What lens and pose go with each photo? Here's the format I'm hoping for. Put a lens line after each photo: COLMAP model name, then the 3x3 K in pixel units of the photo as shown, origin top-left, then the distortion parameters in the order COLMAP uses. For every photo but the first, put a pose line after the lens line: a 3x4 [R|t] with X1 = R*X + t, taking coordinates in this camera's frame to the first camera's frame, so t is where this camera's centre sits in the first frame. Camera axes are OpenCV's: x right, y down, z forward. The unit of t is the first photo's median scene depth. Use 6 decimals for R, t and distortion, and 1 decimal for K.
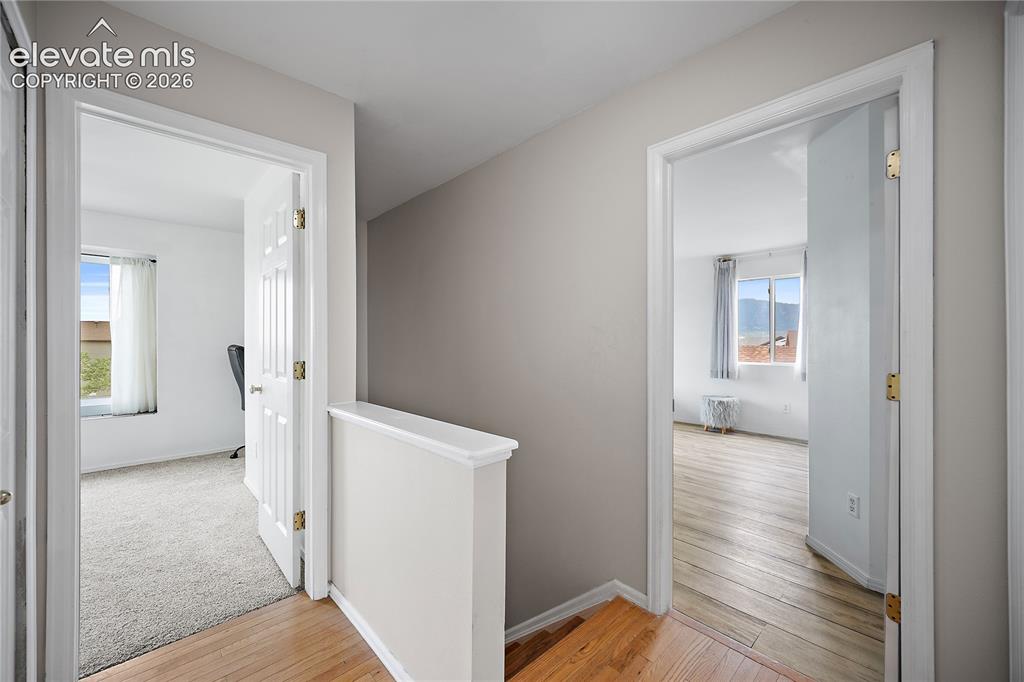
lens RADIAL K [[403.3, 0, 507.2], [0, 403.3, 338.8], [0, 0, 1]] dist [0.000310, 0.000072]
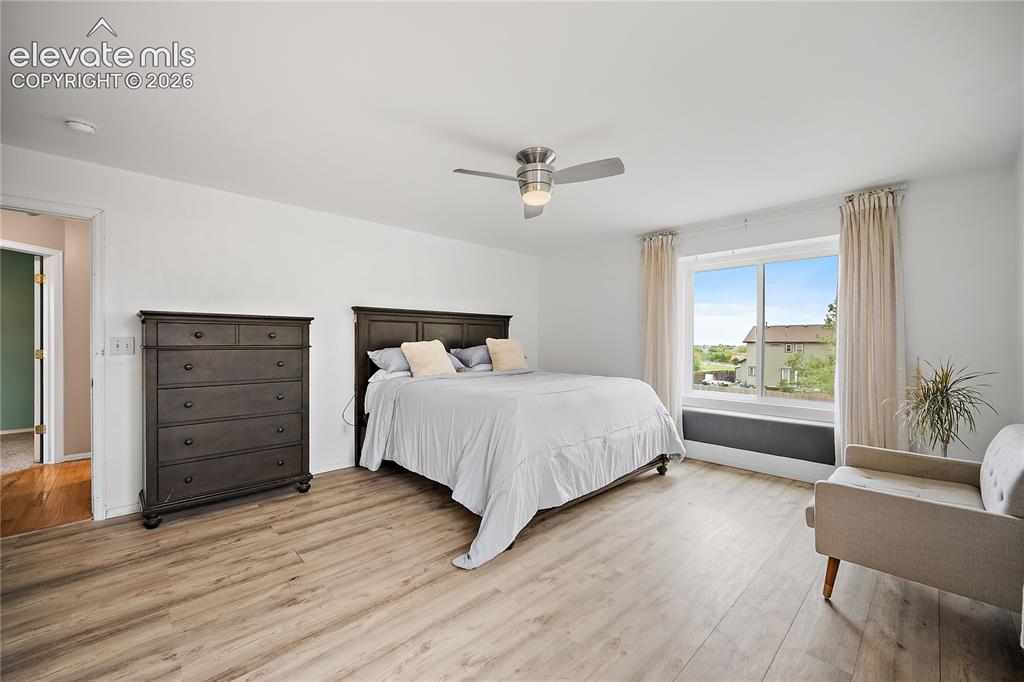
lens RADIAL K [[403.3, 0, 507.2], [0, 403.3, 338.8], [0, 0, 1]] dist [0.000310, 0.000072]
pose [[0.015028, -0.005032, -0.999874, 0.958683], [-0.000477, 0.999987, -0.005040, 0.007261], [0.999887, 0.000553, 0.015026, 1.251363]]
